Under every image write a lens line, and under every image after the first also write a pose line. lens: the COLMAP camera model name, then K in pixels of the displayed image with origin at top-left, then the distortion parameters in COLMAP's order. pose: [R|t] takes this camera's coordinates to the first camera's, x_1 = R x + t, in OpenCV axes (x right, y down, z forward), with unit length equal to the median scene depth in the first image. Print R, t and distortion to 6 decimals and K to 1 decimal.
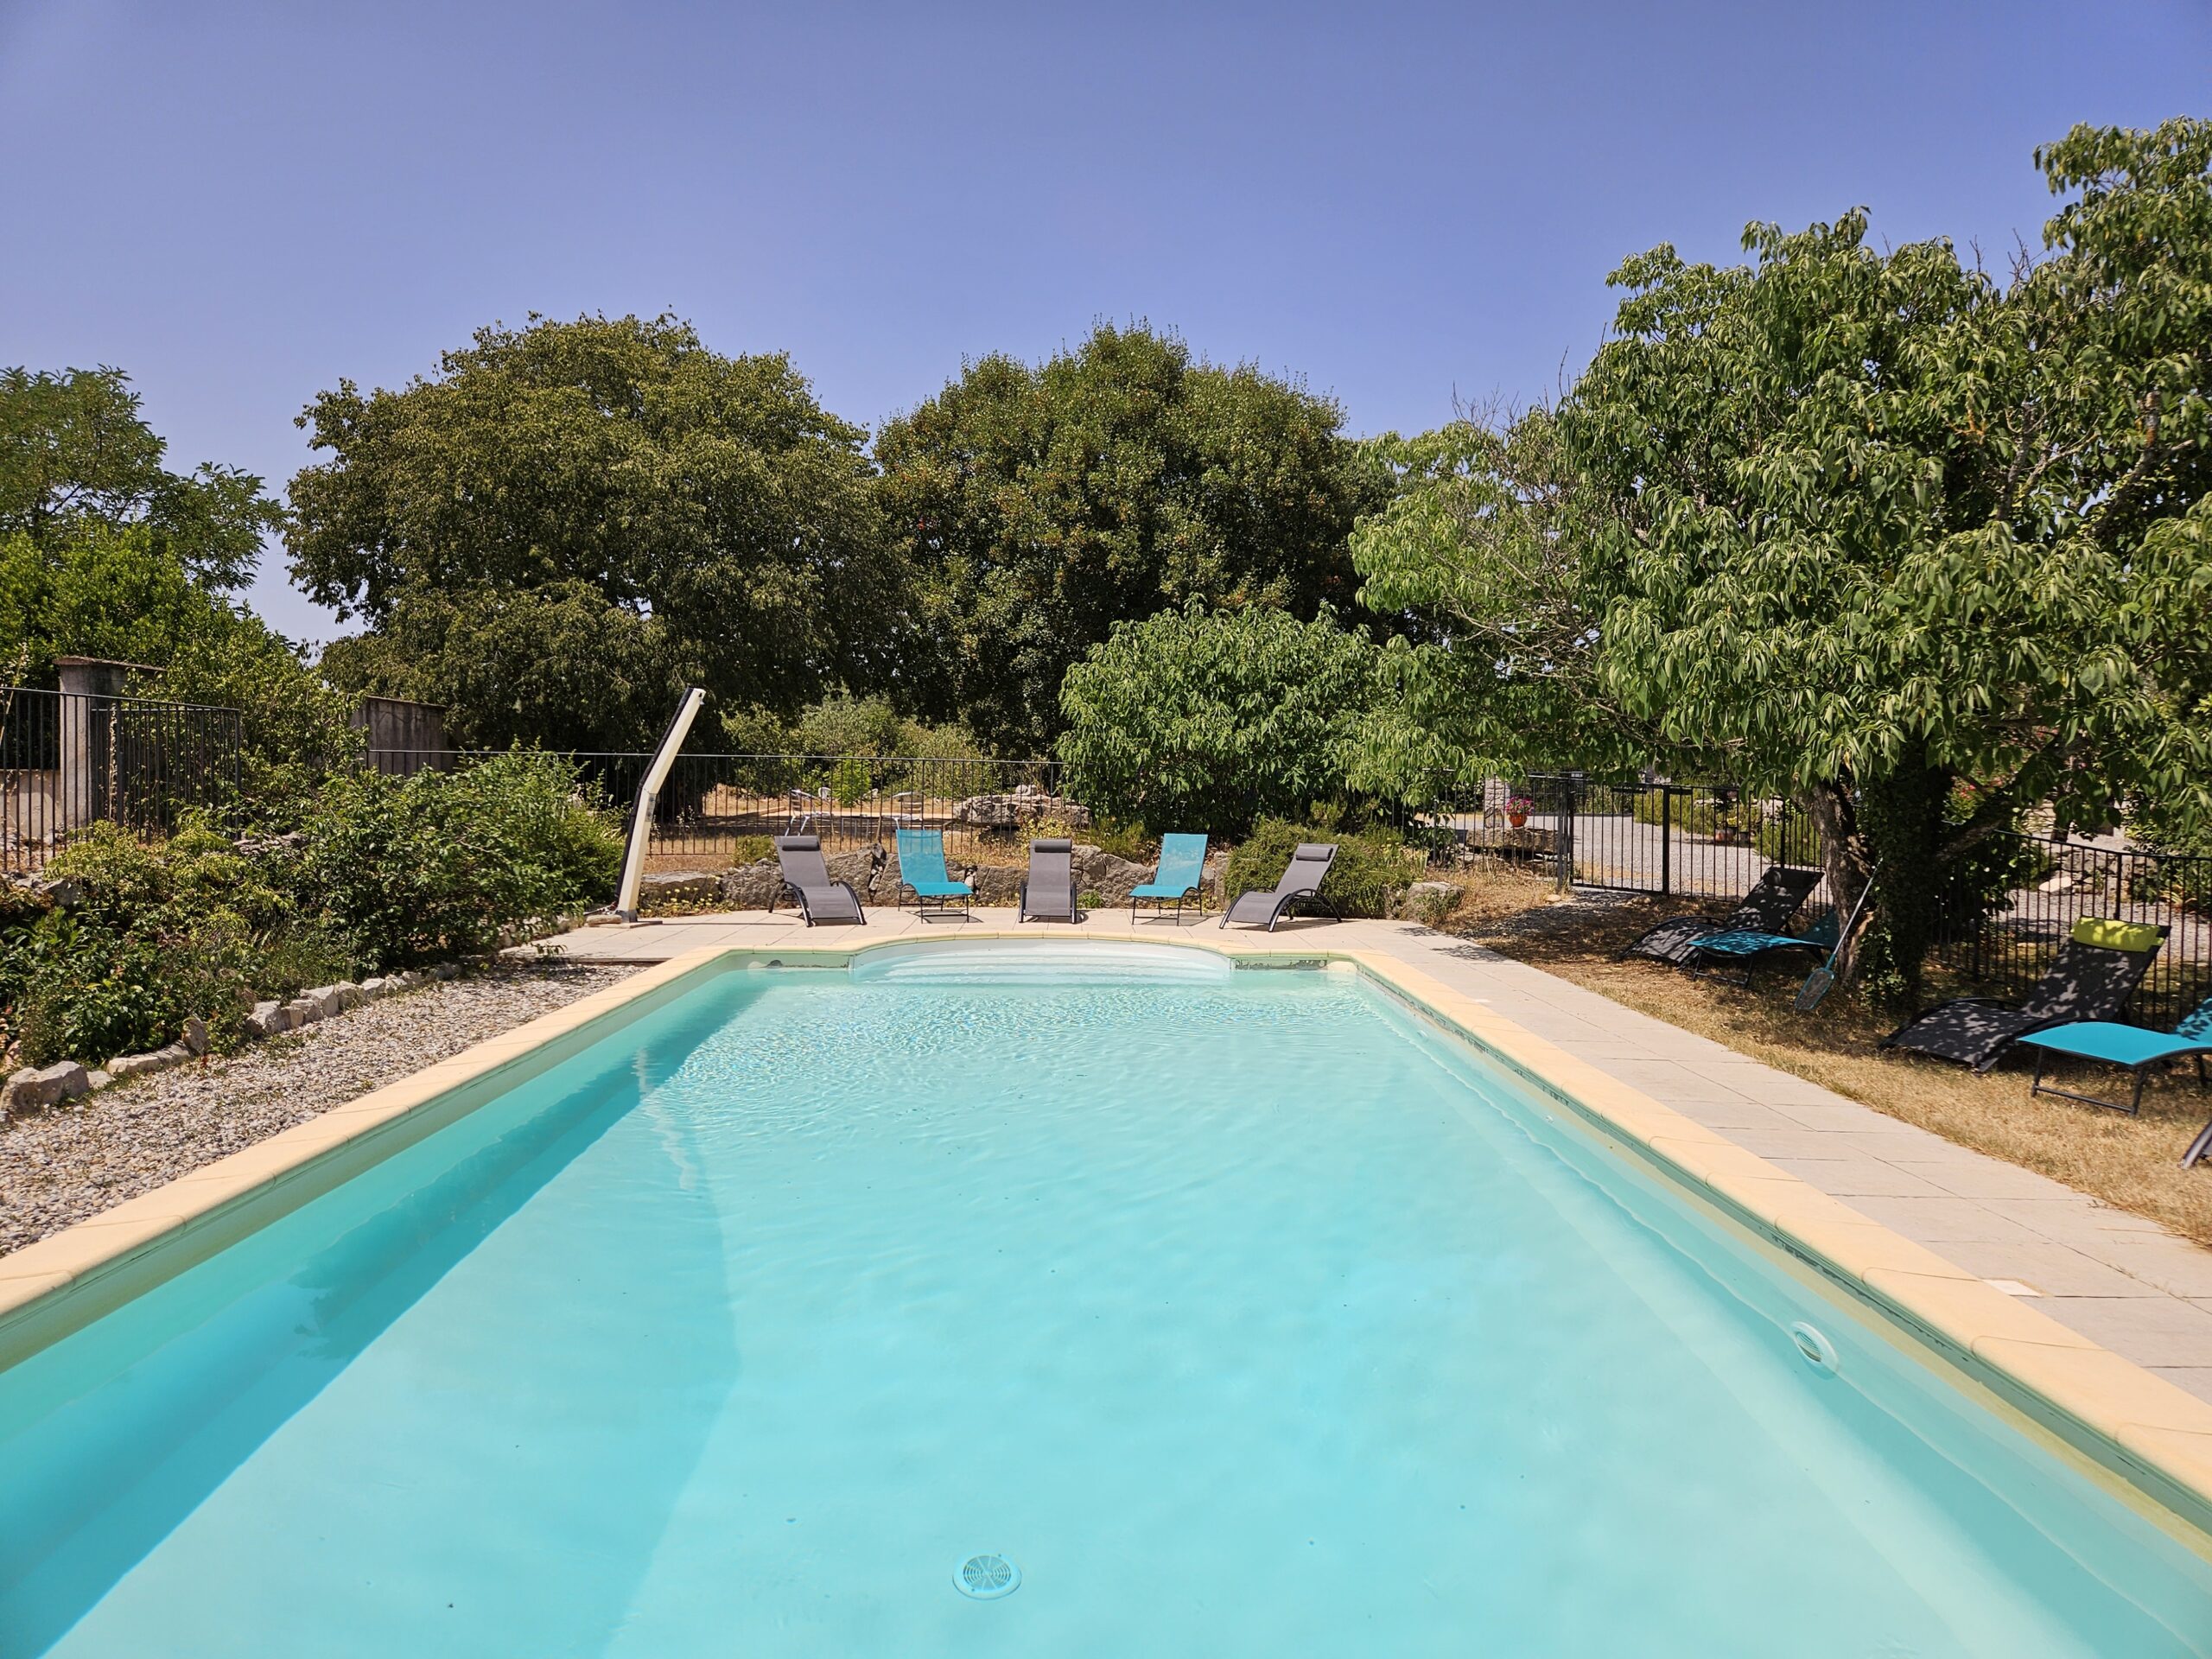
lens RADIAL K [[1472.3, 0, 1111.2], [0, 1472.3, 816.2], [0, 0, 1]] dist [0.043543, -0.018416]
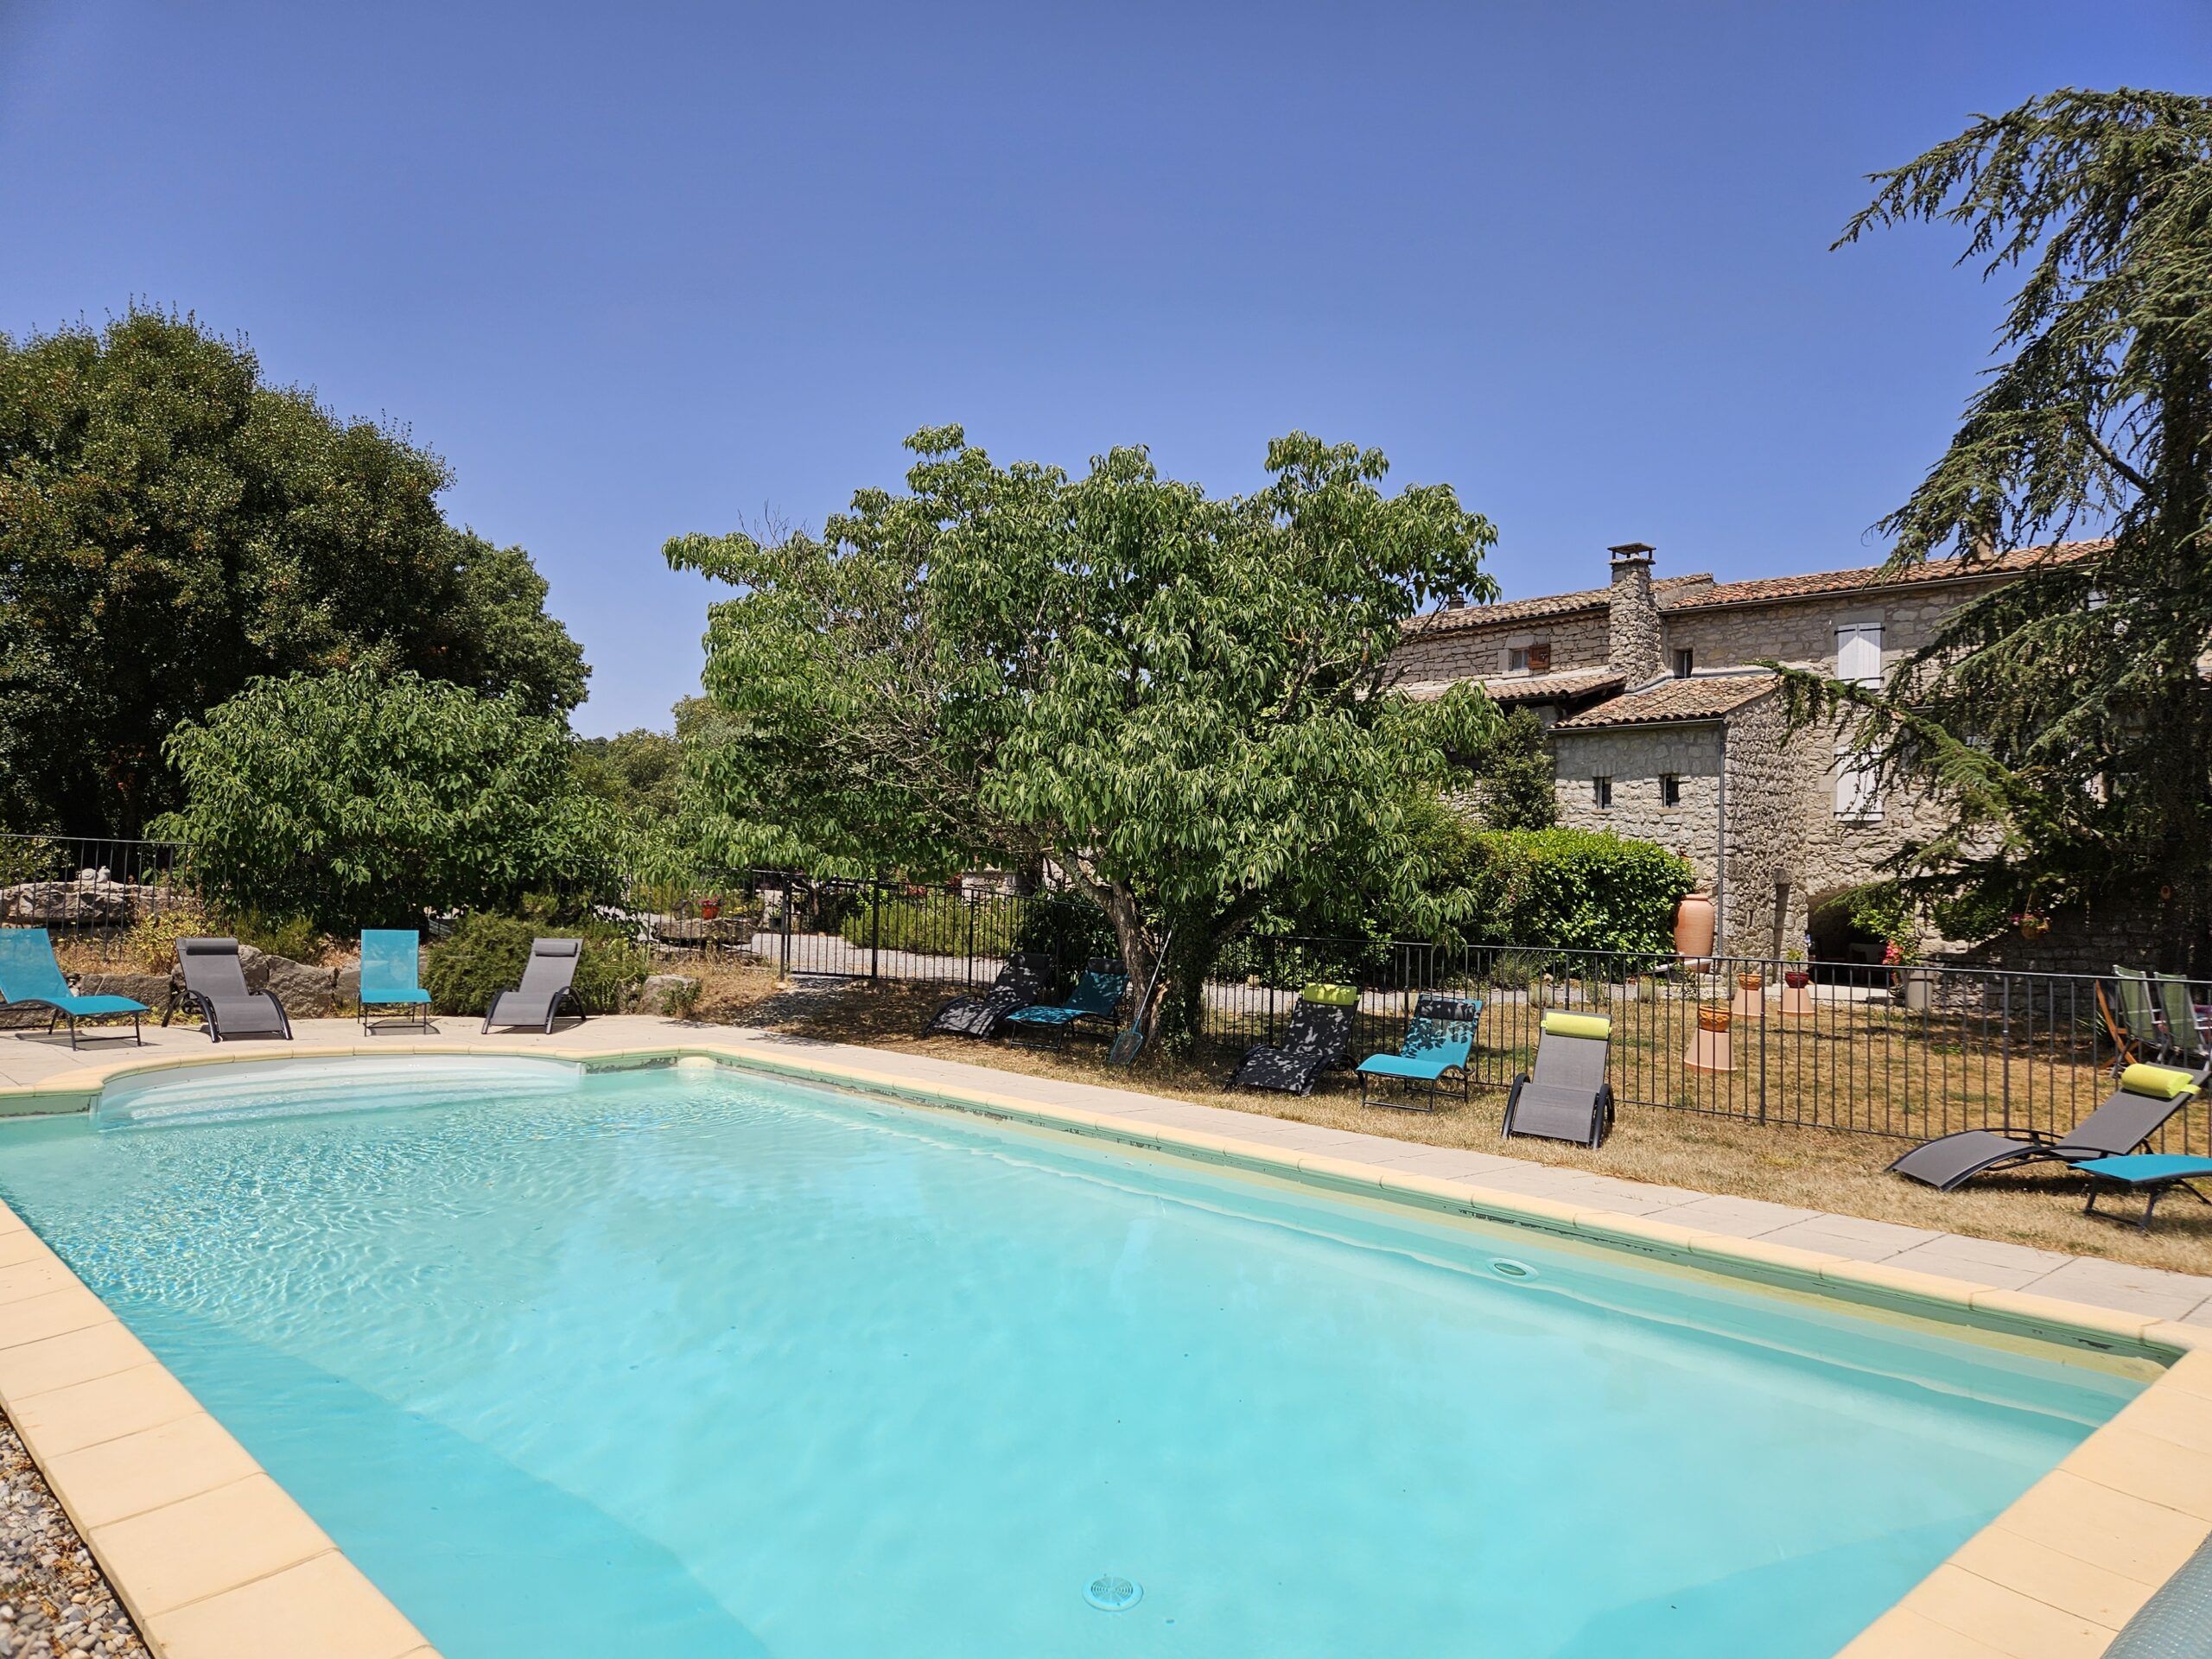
lens RADIAL K [[1472.3, 0, 1127.2], [0, 1472.3, 824.5], [0, 0, 1]] dist [0.043543, -0.018416]
pose [[0.729075, 0.037209, 0.683422, -0.233161], [-0.001523, 0.998607, -0.052744, -0.004493], [-0.684432, 0.037414, 0.728116, 0.047364]]
